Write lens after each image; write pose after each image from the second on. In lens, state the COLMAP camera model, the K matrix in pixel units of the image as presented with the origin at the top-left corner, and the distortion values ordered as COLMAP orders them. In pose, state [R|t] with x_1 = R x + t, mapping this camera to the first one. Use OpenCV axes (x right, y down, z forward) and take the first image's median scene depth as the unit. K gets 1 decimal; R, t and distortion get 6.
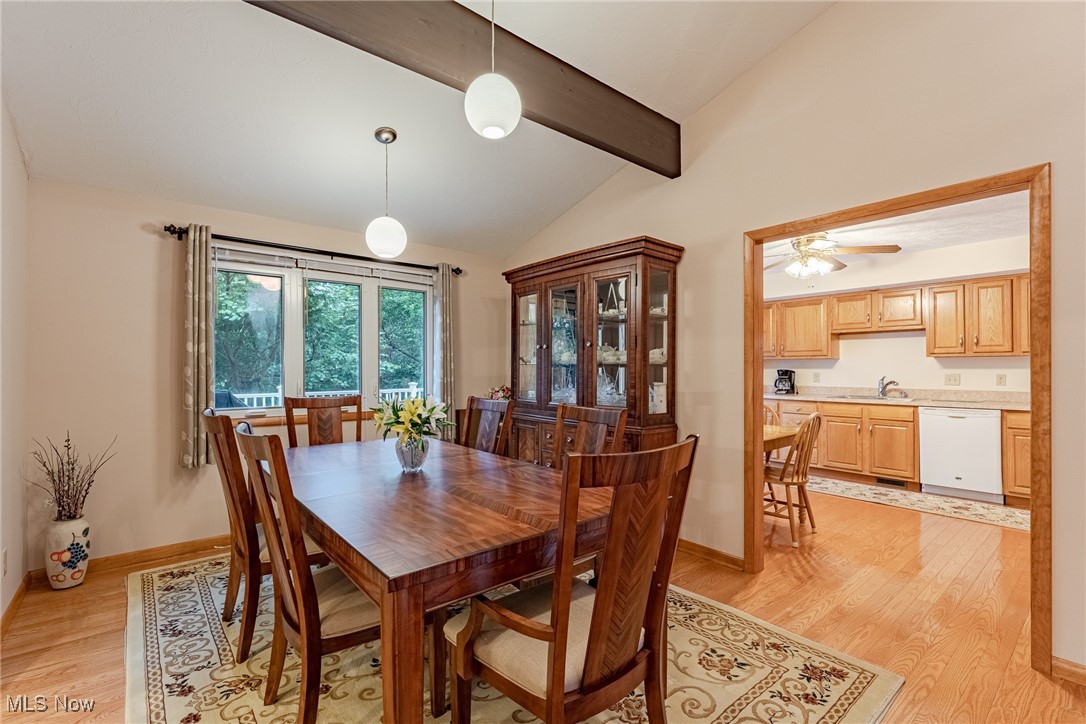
lens RADIAL K [[480.7, 0, 540.9], [0, 480.7, 368.6], [0, 0, 1]] dist [-0.003609, 0.000462]
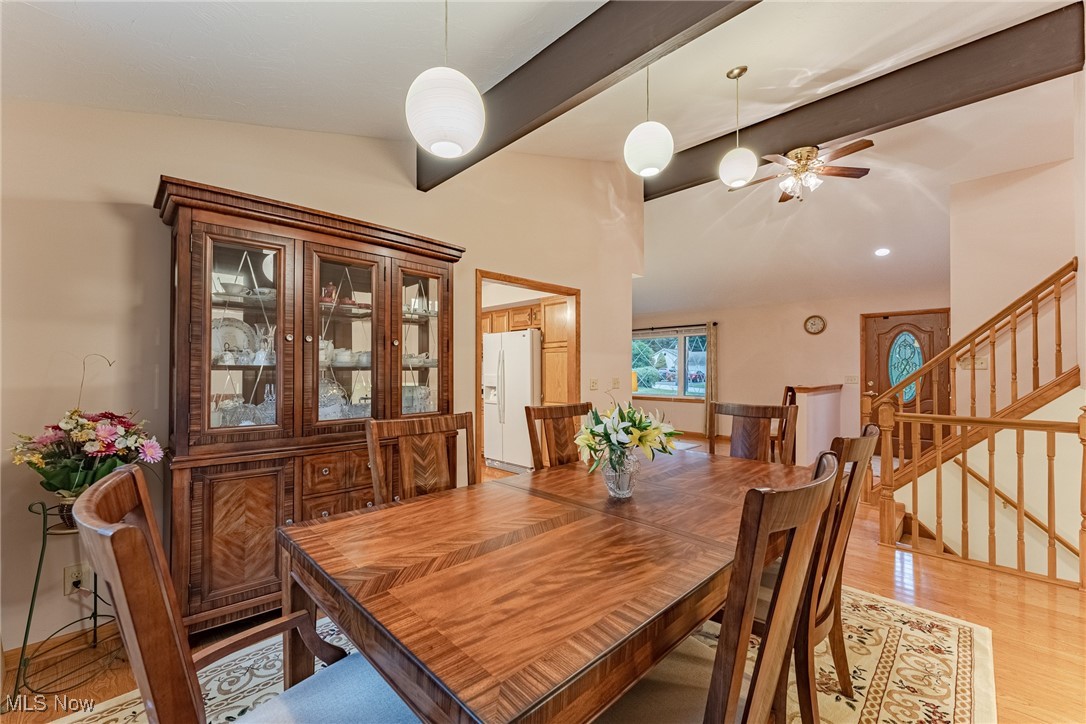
lens RADIAL K [[440.2, 0, 542.6], [0, 440.2, 364.8], [0, 0, 1]] dist [0.004760, 0.000259]
pose [[-0.091826, 0.015645, 0.995652, -1.189262], [0.001383, 0.999878, -0.015583, -0.001496], [-0.995774, -0.000054, -0.091836, 1.406413]]
